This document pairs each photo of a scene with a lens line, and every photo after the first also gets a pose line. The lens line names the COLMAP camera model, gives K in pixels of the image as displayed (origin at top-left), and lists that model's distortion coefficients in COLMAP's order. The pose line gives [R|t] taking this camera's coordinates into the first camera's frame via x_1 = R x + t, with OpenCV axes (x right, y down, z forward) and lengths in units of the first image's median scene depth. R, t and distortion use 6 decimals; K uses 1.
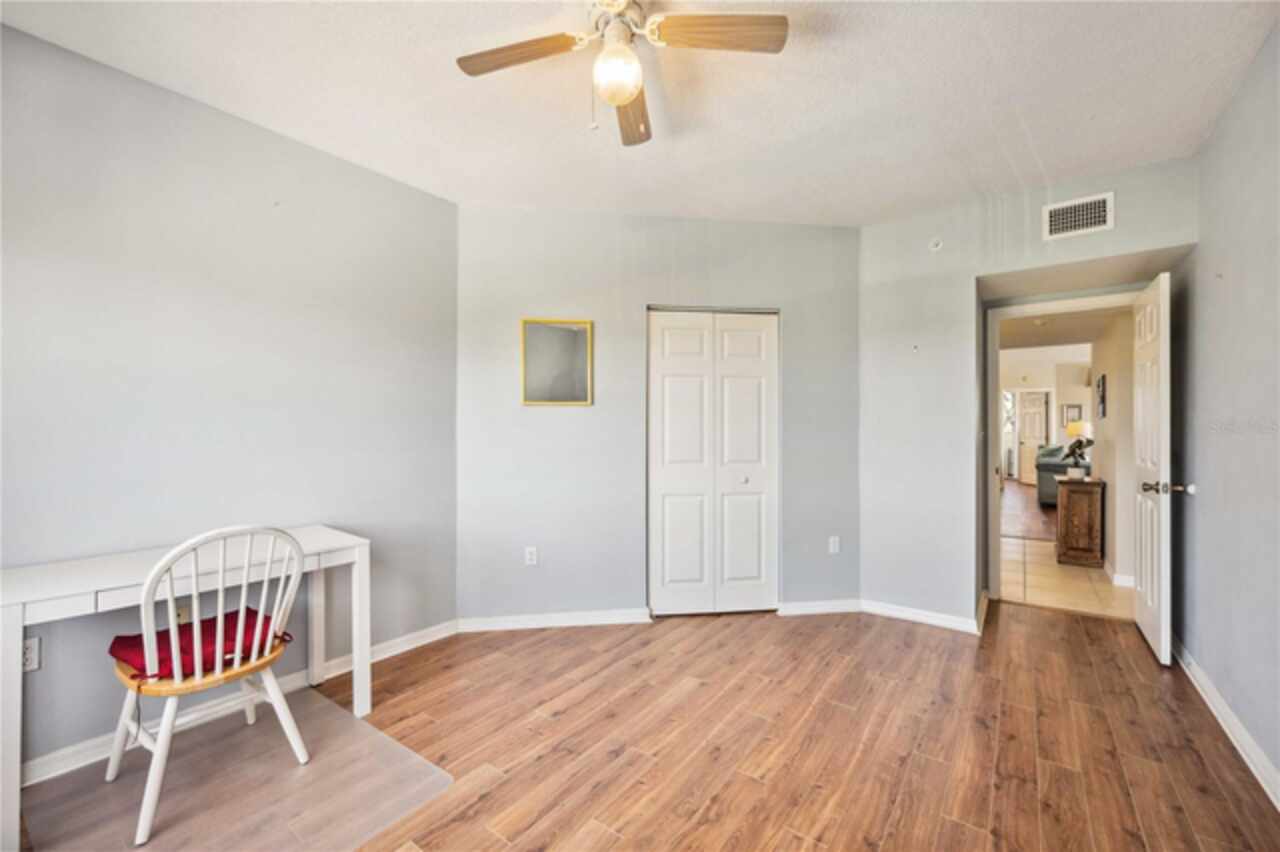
lens RADIAL K [[527.9, 0, 646.5], [0, 527.9, 431.3], [0, 0, 1]] dist [0.000926, 0.001484]
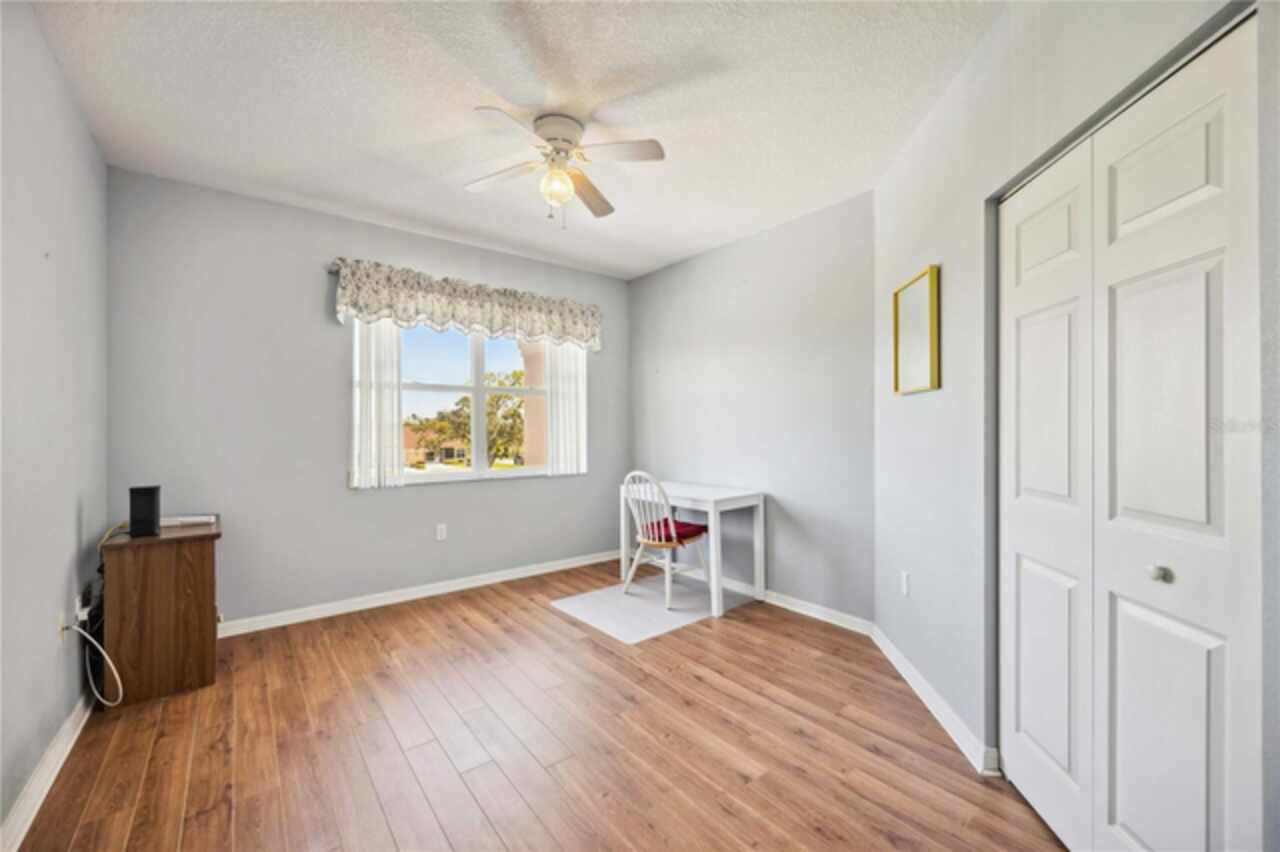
lens RADIAL K [[527.9, 0, 645.1], [0, 527.9, 427.4], [0, 0, 1]] dist [0.000926, 0.001484]
pose [[-0.289811, -0.002686, -0.957080, 0.804941], [-0.001886, 0.999996, -0.002236, 0.000816], [0.957082, 0.001157, -0.289815, 1.032368]]
